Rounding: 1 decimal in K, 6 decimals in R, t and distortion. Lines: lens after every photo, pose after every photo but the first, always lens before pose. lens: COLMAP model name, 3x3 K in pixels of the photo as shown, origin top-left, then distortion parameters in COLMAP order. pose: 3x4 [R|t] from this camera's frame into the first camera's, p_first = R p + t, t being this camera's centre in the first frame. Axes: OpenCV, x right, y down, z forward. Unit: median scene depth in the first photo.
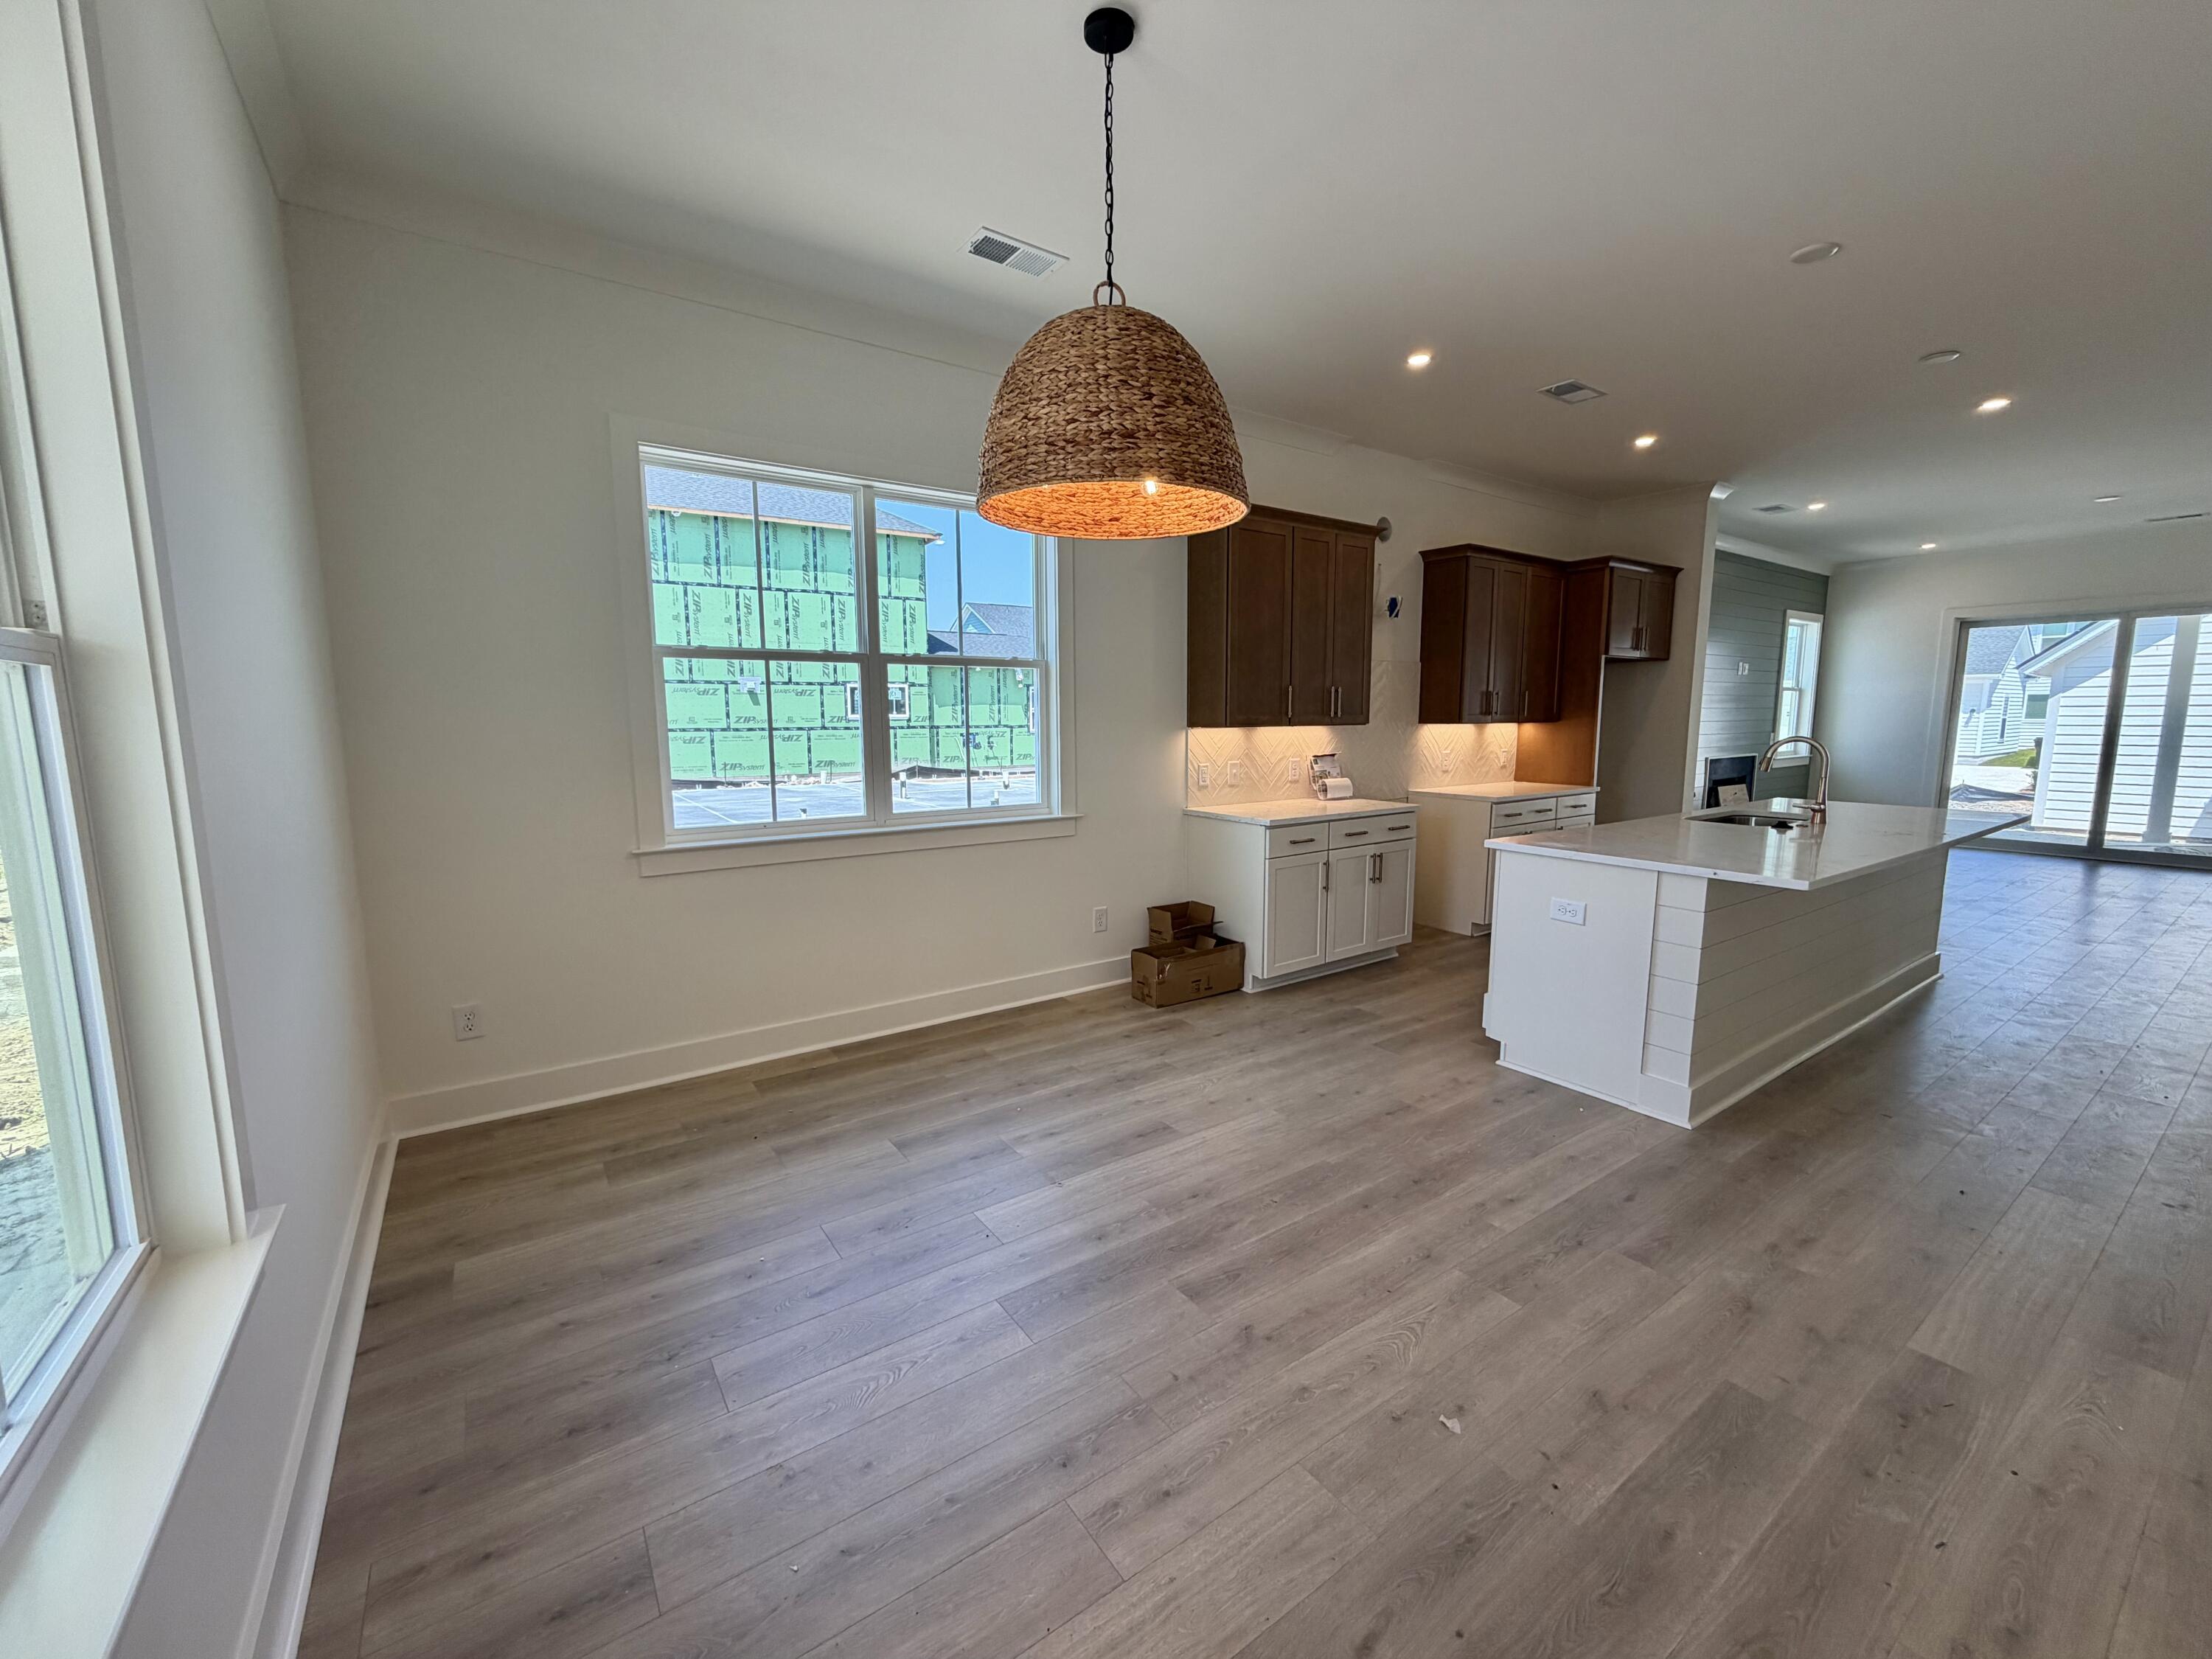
lens RADIAL K [[887.2, 0, 1099.1], [0, 887.2, 828.0], [0, 0, 1]] dist [-0.004353, 0.001591]
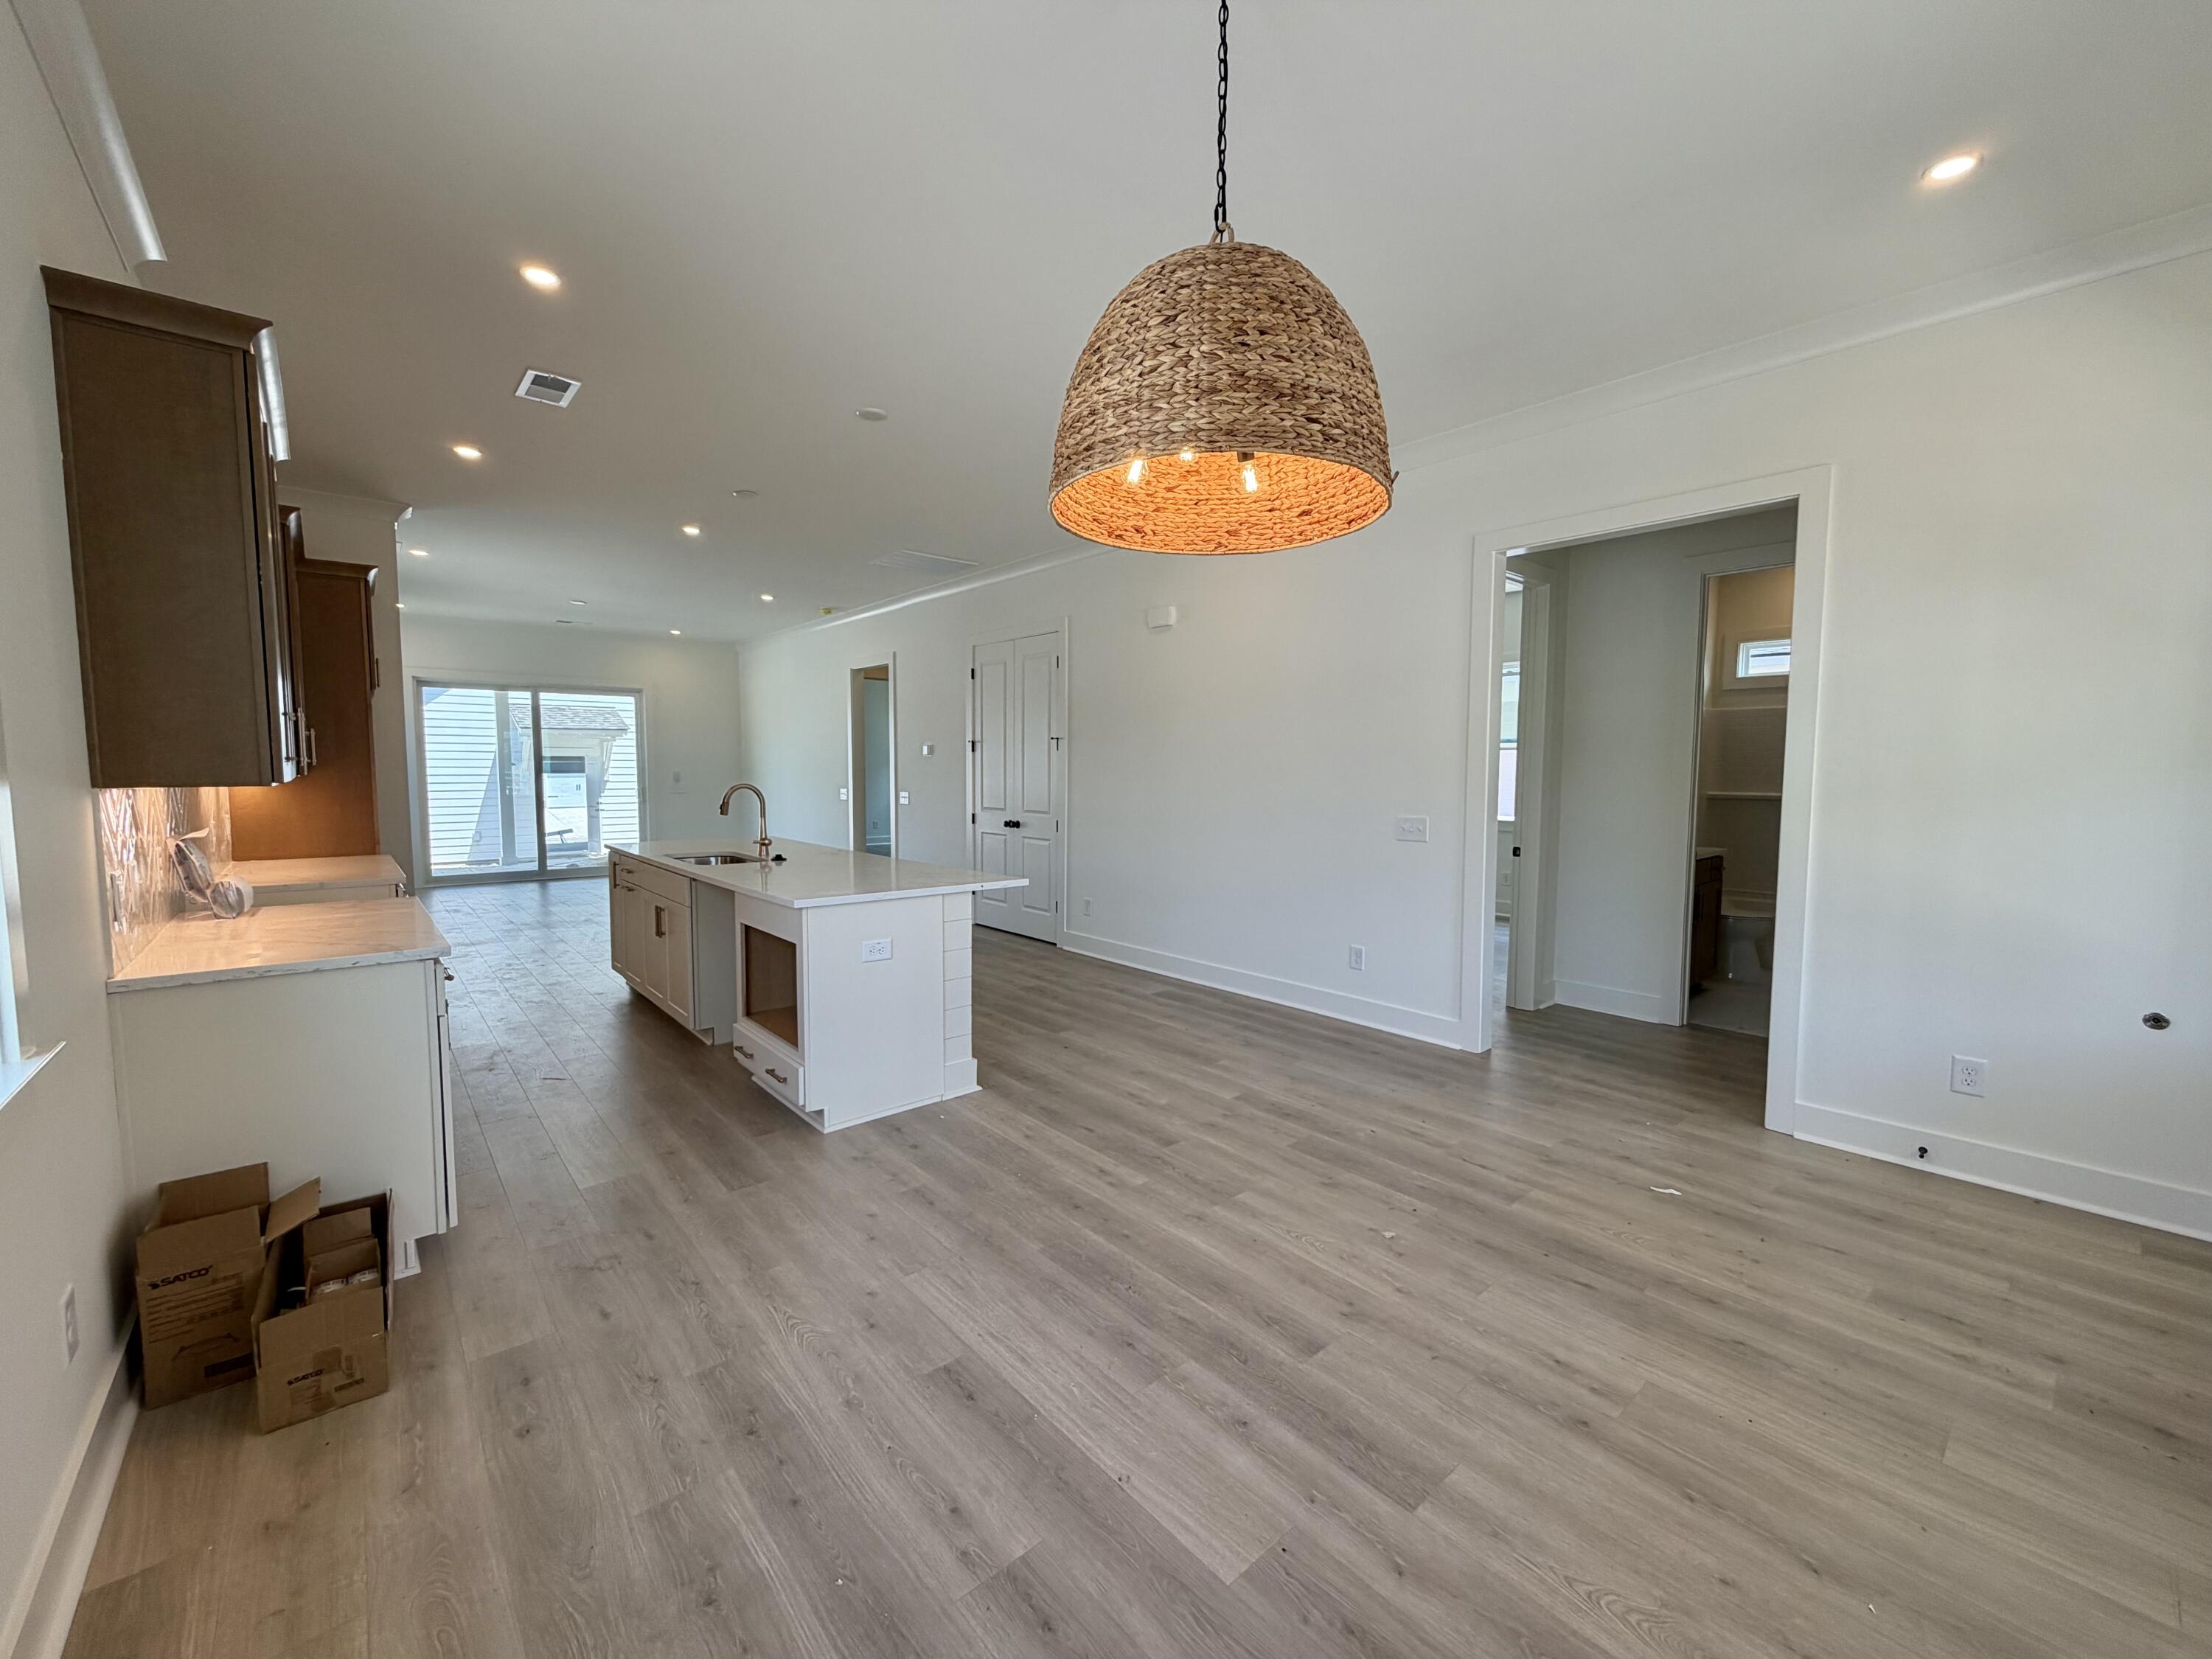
lens RADIAL K [[887.2, 0, 1093.9], [0, 887.2, 831.3], [0, 0, 1]] dist [-0.004353, 0.001591]
pose [[-0.102890, -0.071270, 0.992136, -0.542954], [0.124520, 0.988661, 0.083933, -0.104543], [-0.986868, 0.132177, -0.092848, 0.845225]]
